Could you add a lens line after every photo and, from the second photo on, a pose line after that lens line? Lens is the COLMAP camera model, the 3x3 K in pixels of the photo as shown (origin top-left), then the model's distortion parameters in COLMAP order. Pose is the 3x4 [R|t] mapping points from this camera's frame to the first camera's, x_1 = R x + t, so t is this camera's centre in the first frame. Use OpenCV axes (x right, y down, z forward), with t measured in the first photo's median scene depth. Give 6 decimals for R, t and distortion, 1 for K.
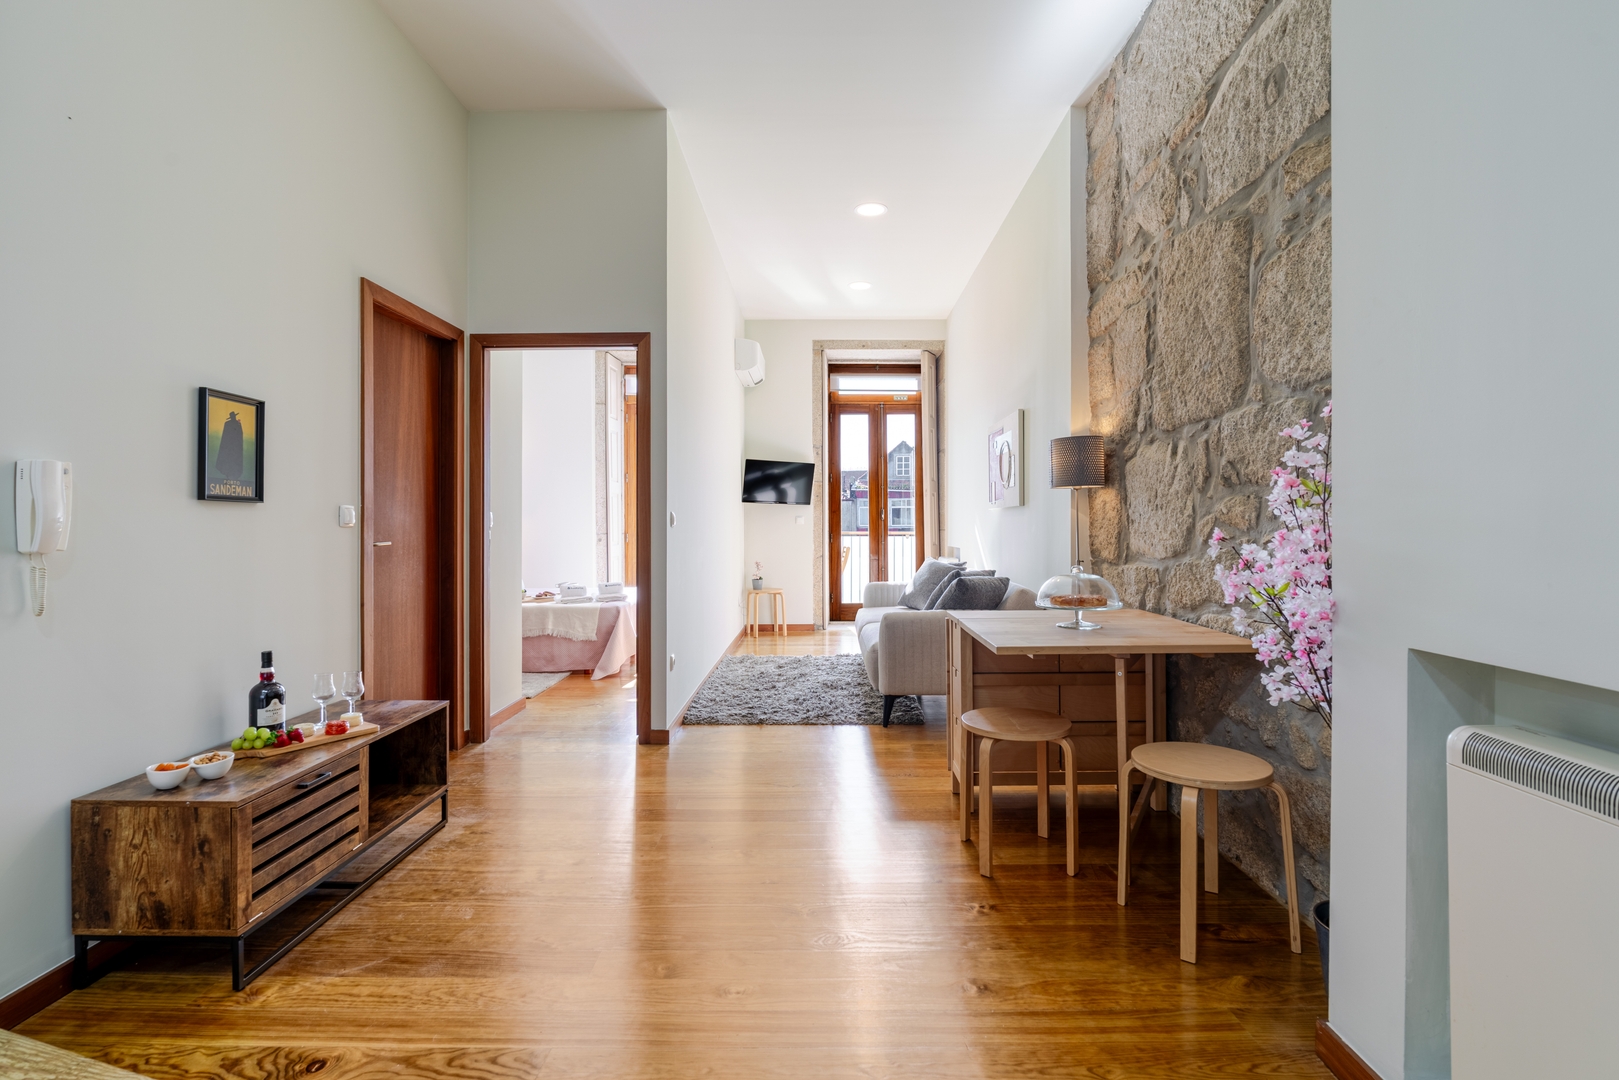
lens RADIAL K [[755.1, 0, 820.0], [0, 755.1, 525.5], [0, 0, 1]] dist [-0.008661, 0.002726]
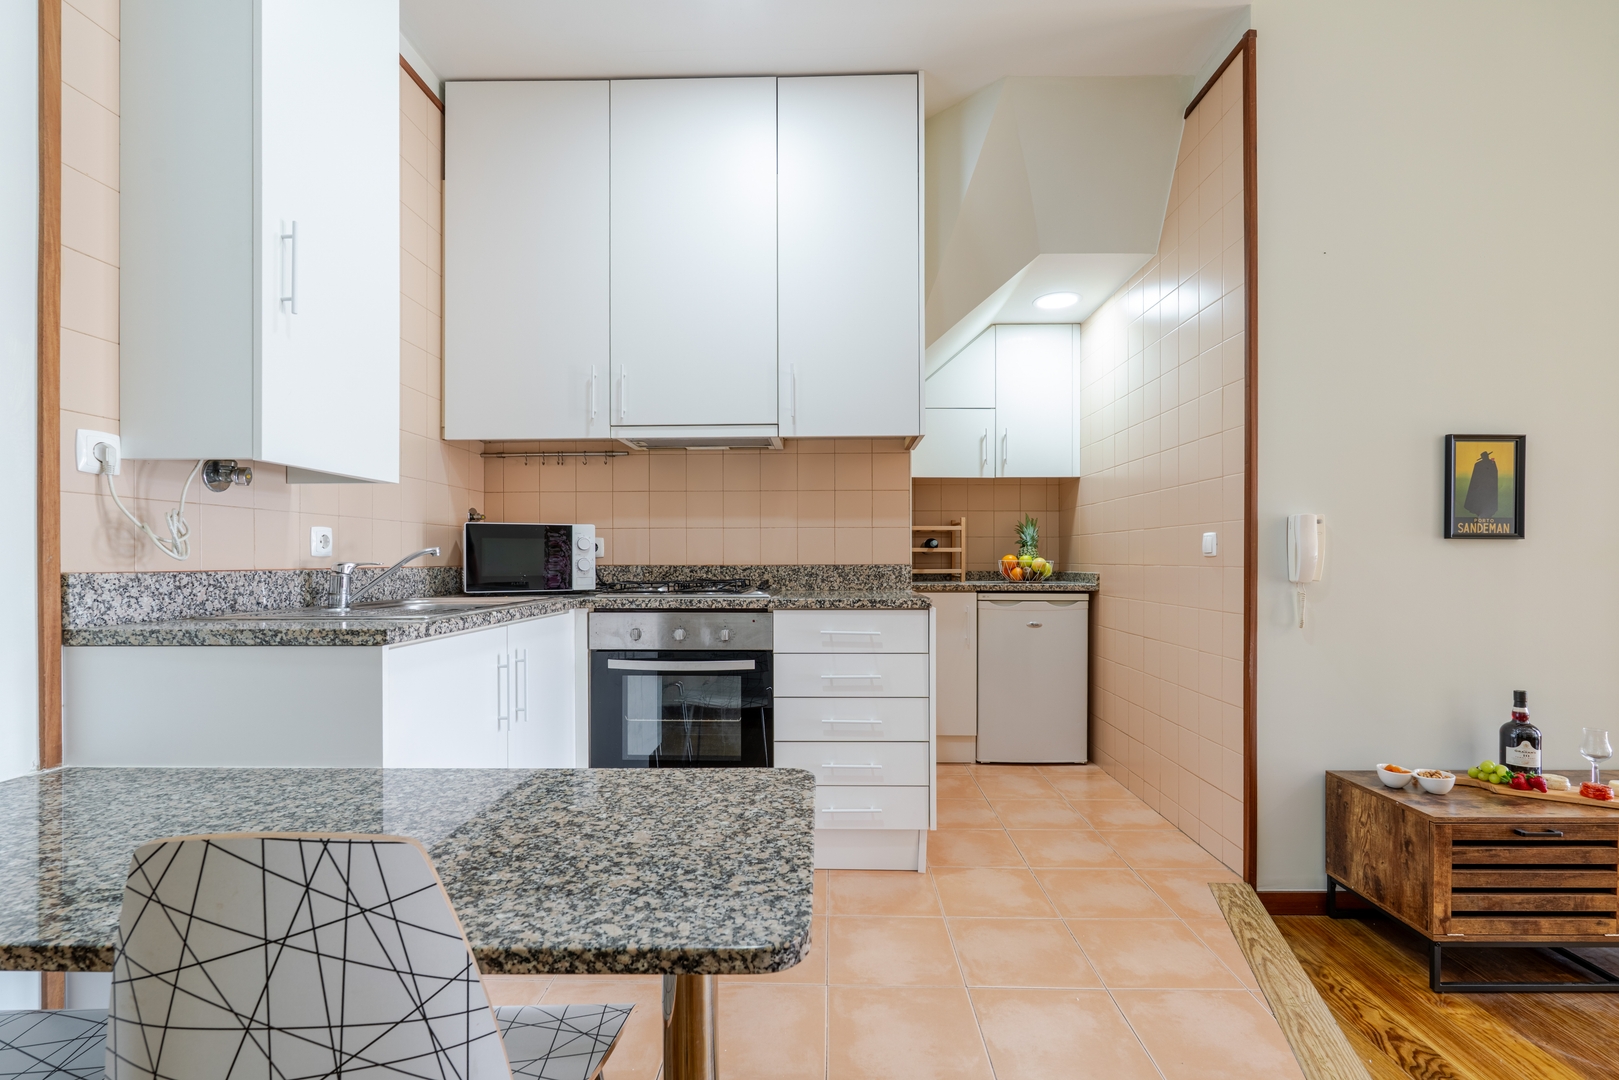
lens RADIAL K [[711.0, 0, 809.2], [0, 711.0, 558.2], [0, 0, 1]] dist [-0.005981, 0.000222]
pose [[-0.016315, 0.000043, -0.999867, 0.200528], [-0.000151, 1.000000, 0.000046, -0.005442], [0.999867, 0.000151, -0.016315, 0.085779]]
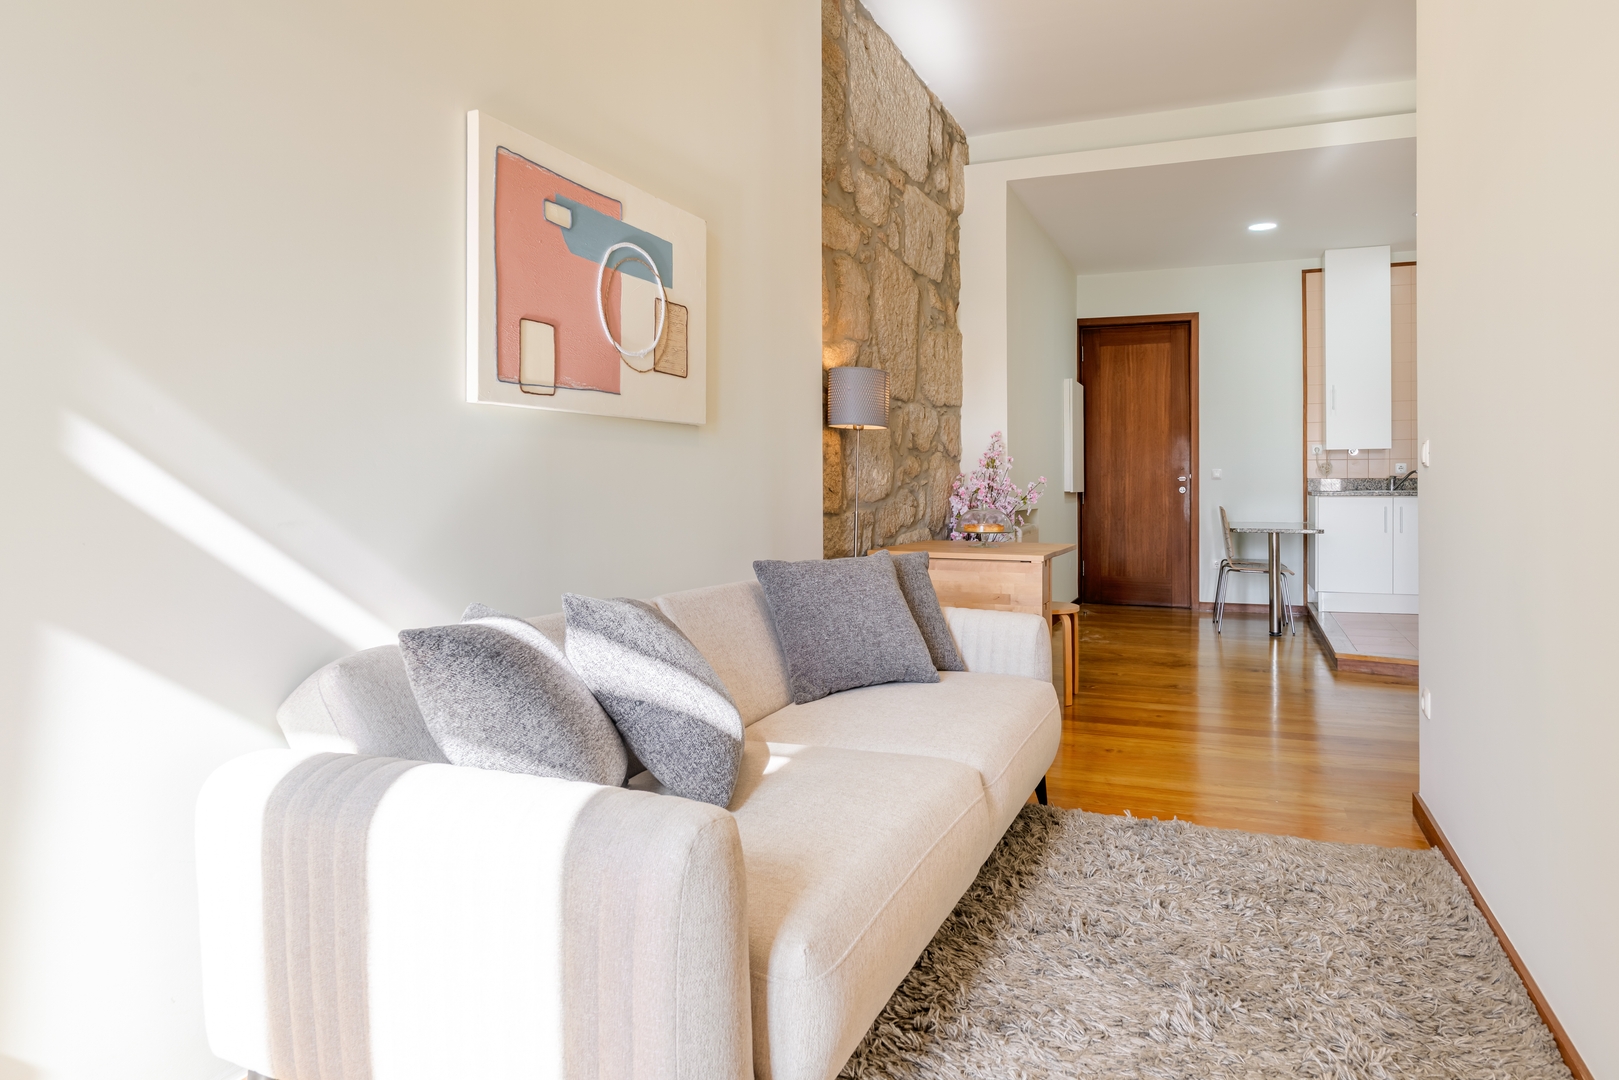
lens RADIAL K [[1053.4, 0, 859.4], [0, 1053.4, 500.5], [0, 0, 1]] dist [-0.002598, 0.011013]
pose [[-0.942508, 0.001382, 0.334179, -0.104708], [0.005165, 0.999932, 0.010432, 0.037270], [-0.334142, 0.011558, -0.942452, 3.471178]]
